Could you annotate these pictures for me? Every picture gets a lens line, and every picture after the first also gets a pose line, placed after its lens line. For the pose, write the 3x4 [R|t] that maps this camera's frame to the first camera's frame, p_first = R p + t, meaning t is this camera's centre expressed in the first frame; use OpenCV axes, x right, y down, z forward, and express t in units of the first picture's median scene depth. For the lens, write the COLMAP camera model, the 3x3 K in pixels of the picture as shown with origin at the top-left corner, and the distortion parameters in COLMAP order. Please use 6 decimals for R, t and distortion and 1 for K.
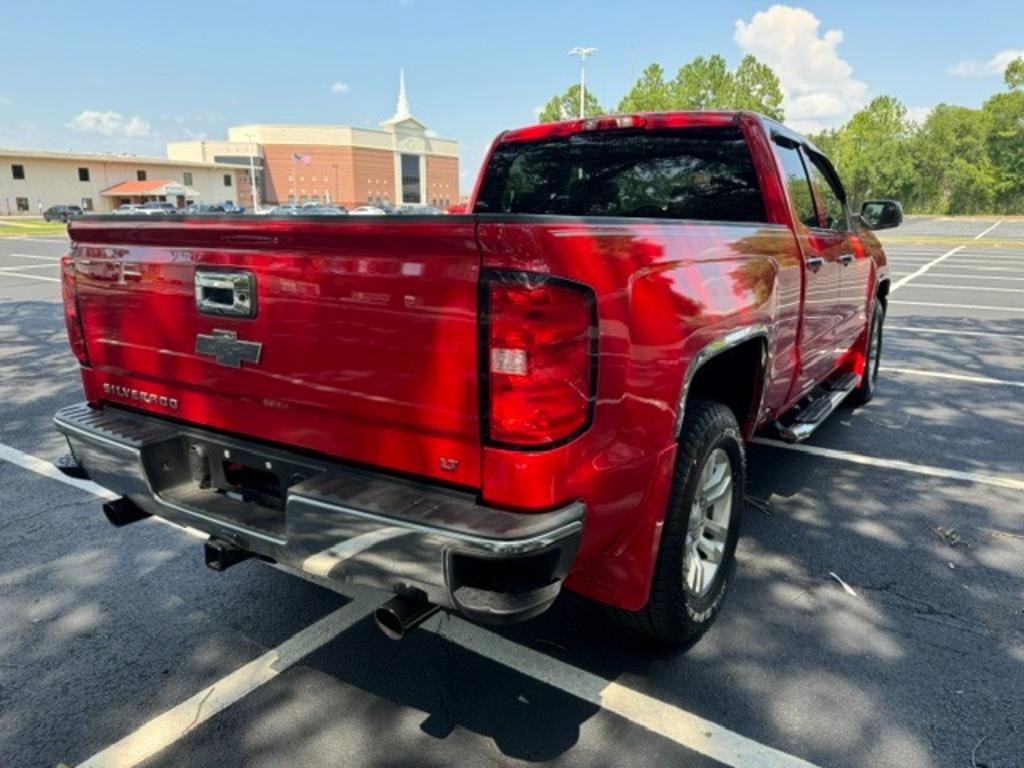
lens RADIAL K [[728.4, 0, 512.0], [0, 728.4, 384.0], [0, 0, 1]] dist [0.092289, -0.126501]
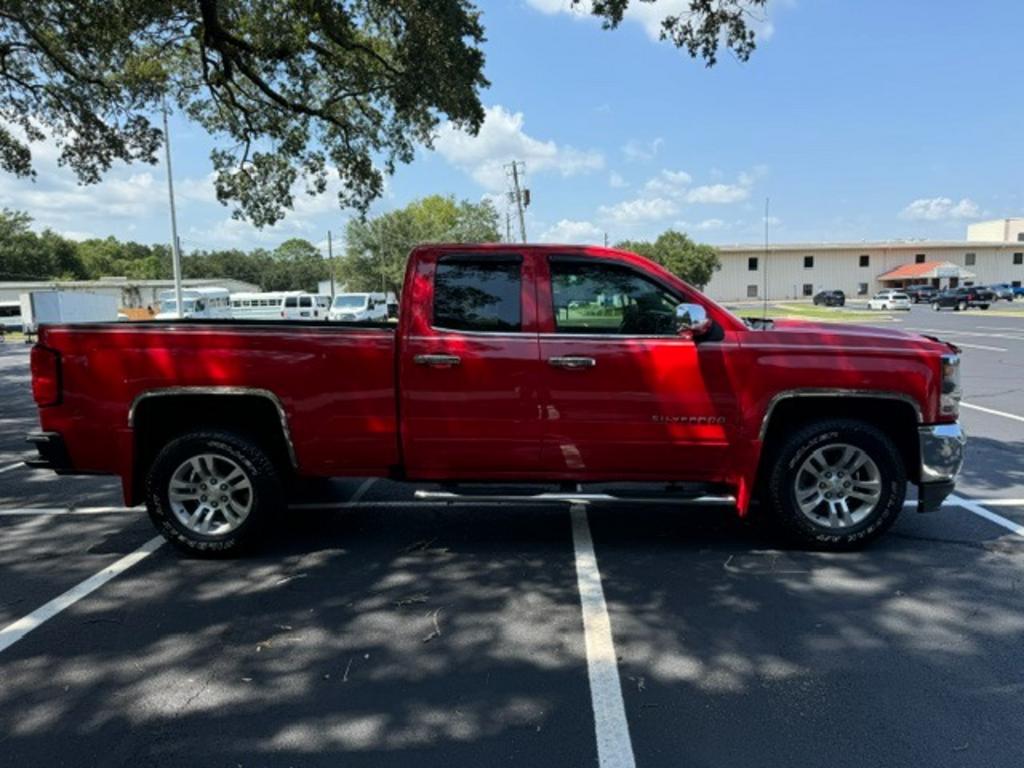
lens RADIAL K [[728.4, 0, 512.0], [0, 728.4, 384.0], [0, 0, 1]] dist [0.092289, -0.126501]
pose [[0.521923, 0.089669, -0.848266, 1.337814], [-0.179232, 0.983787, -0.006284, -0.120715], [0.833950, 0.155316, 0.529533, 0.397514]]
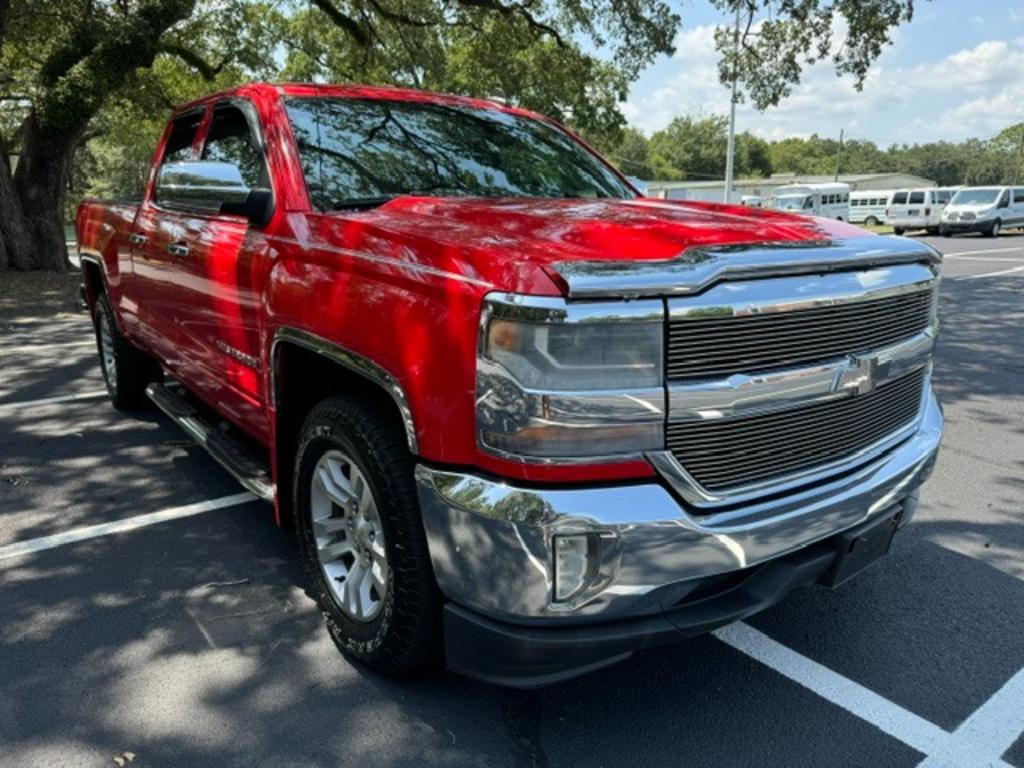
lens RADIAL K [[750.1, 0, 513.5], [0, 750.1, 353.4], [0, 0, 1]] dist [0.035028, -0.061557]
pose [[-0.341832, 0.181301, -0.922107, 1.119439], [-0.208611, 0.942094, 0.262564, -0.353399], [0.916315, 0.282114, -0.284216, 1.623090]]
